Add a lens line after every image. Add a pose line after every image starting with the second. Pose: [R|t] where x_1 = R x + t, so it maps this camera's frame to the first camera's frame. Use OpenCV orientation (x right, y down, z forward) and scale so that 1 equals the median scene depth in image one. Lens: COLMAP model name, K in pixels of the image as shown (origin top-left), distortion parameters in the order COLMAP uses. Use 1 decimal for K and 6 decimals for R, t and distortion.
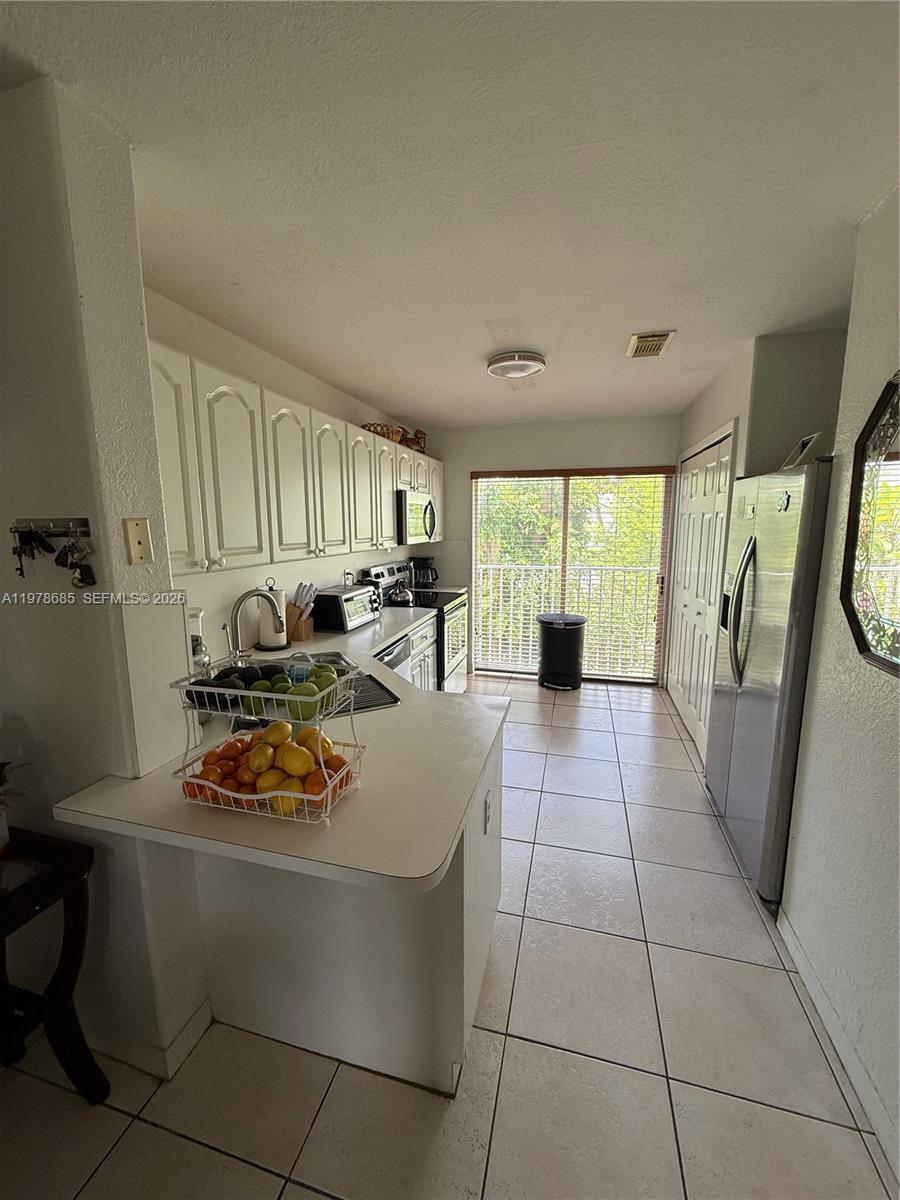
lens RADIAL K [[480.3, 0, 448.9], [0, 480.3, 596.3], [0, 0, 1]] dist [0.000001, -0.000012]
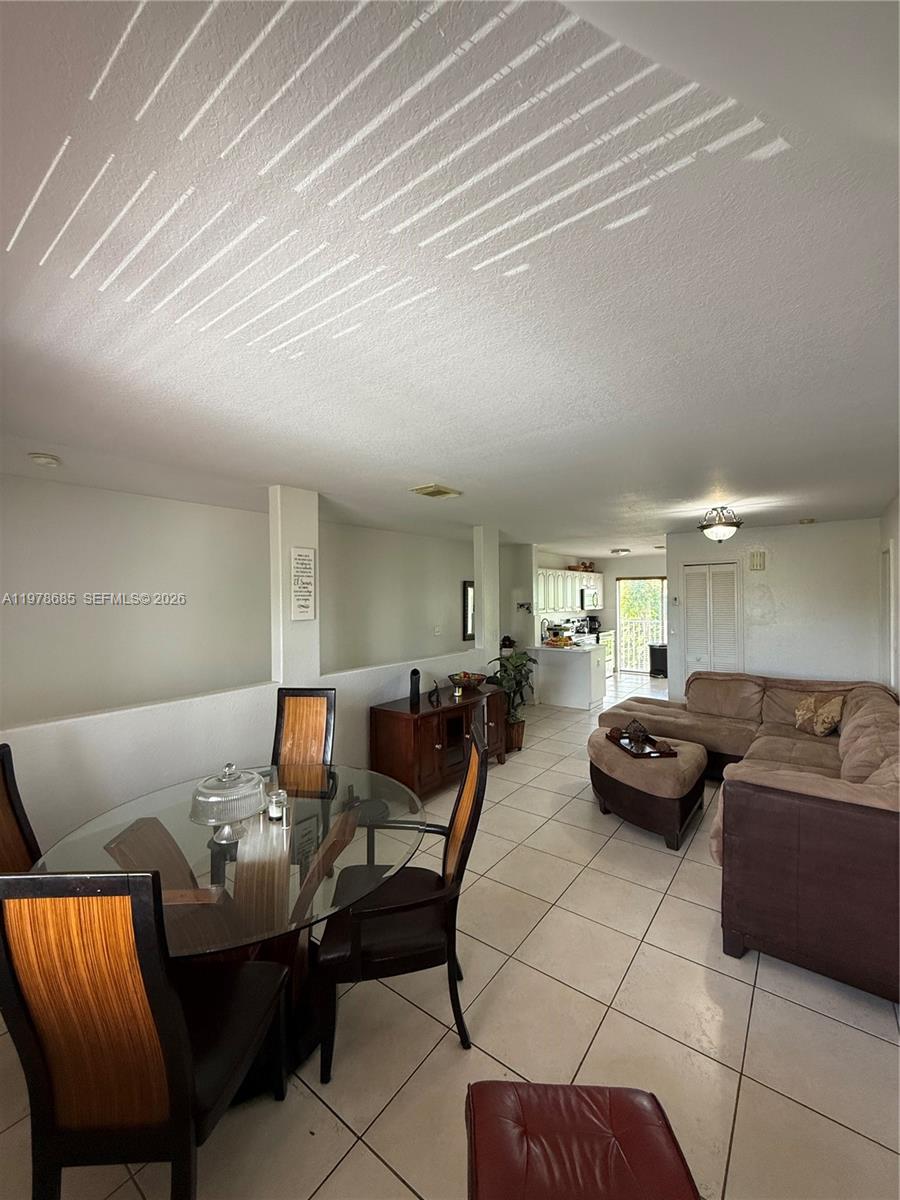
lens RADIAL K [[480.3, 0, 453.9], [0, 480.3, 591.0], [0, 0, 1]] dist [0.000001, -0.000012]
pose [[0.930616, -0.007890, -0.365913, 0.193288], [-0.051116, 0.987167, -0.151288, 0.210167], [0.362411, 0.159495, 0.918270, -1.569020]]
